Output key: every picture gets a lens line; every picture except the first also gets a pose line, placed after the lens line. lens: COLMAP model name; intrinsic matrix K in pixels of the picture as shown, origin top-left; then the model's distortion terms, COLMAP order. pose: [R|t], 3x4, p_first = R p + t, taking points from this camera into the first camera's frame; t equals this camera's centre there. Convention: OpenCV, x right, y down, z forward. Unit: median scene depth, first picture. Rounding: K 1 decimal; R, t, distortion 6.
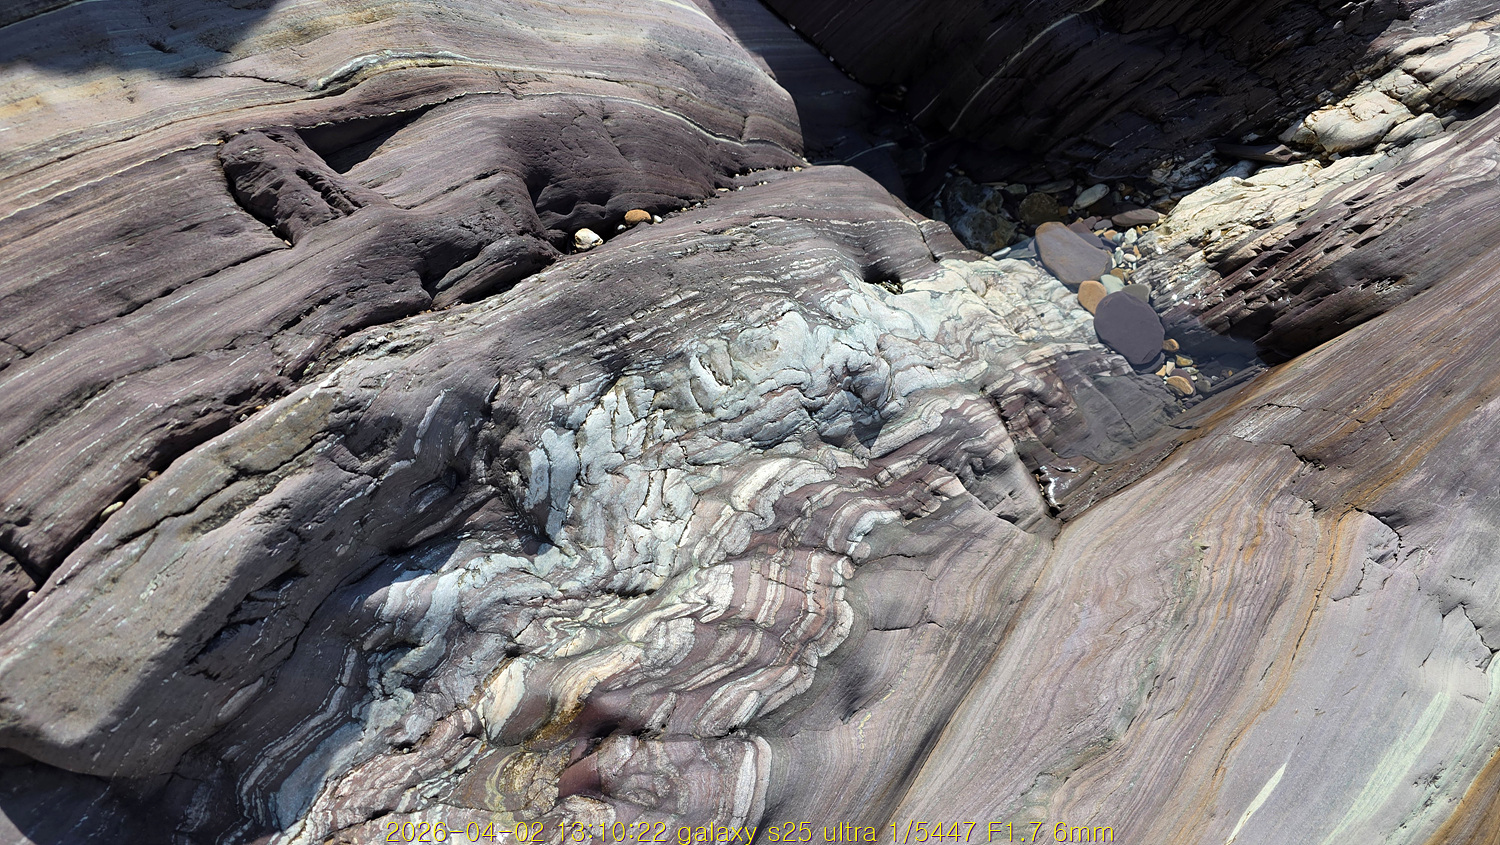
lens RADIAL K [[995.1, 0, 759.4], [0, 995.1, 417.4], [0, 0, 1]] dist [0.068788, -0.066153]
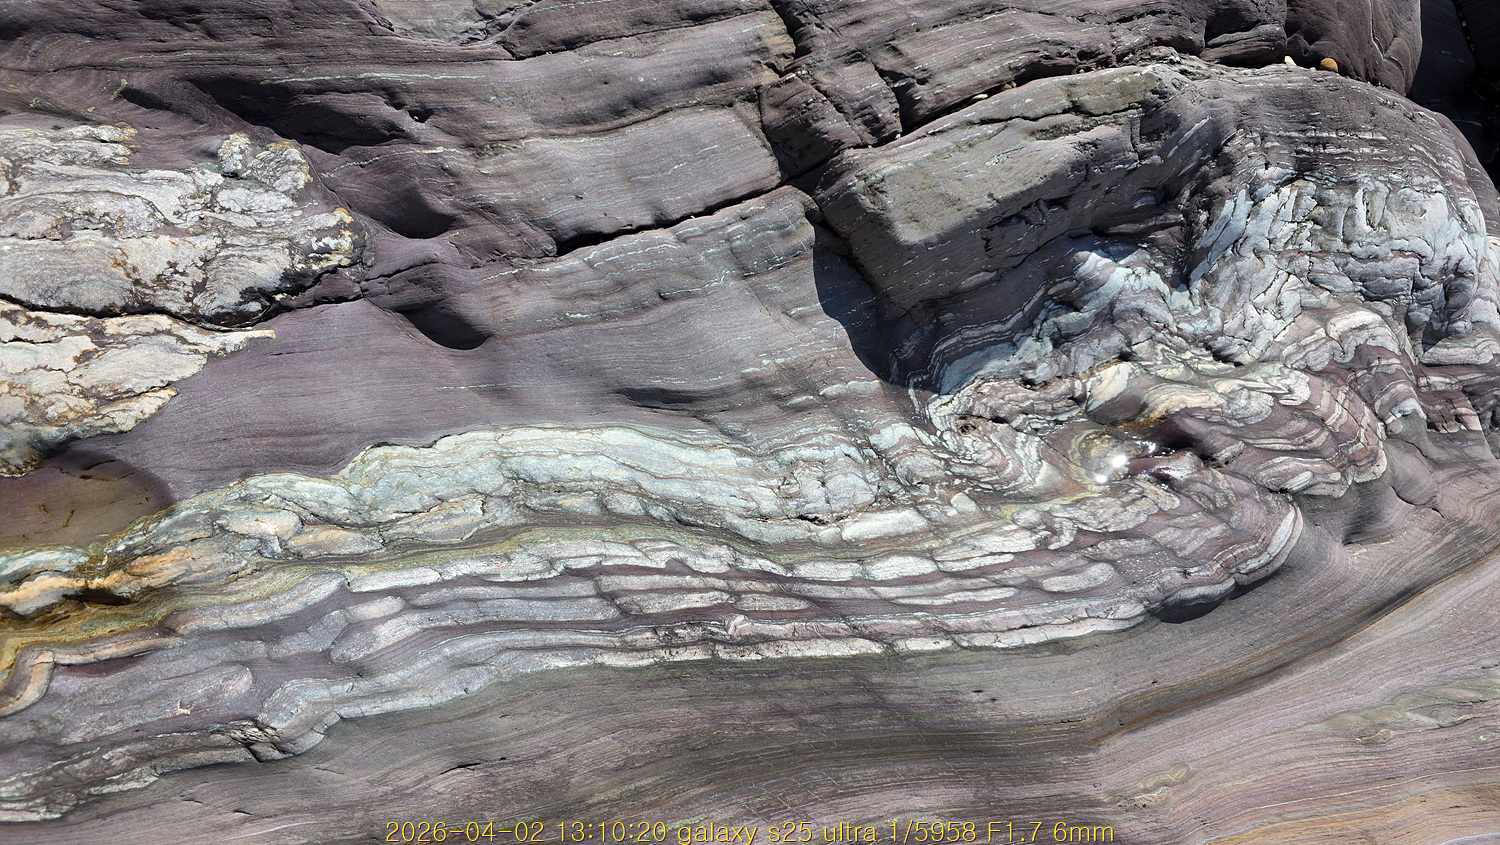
lens RADIAL K [[996.4, 0, 753.4], [0, 996.4, 418.5], [0, 0, 1]] dist [0.072929, -0.064039]
pose [[0.896367, 0.406223, -0.177508, -0.364061], [-0.400551, 0.913721, 0.068360, 0.362315], [0.189962, 0.009825, 0.981742, -0.241876]]
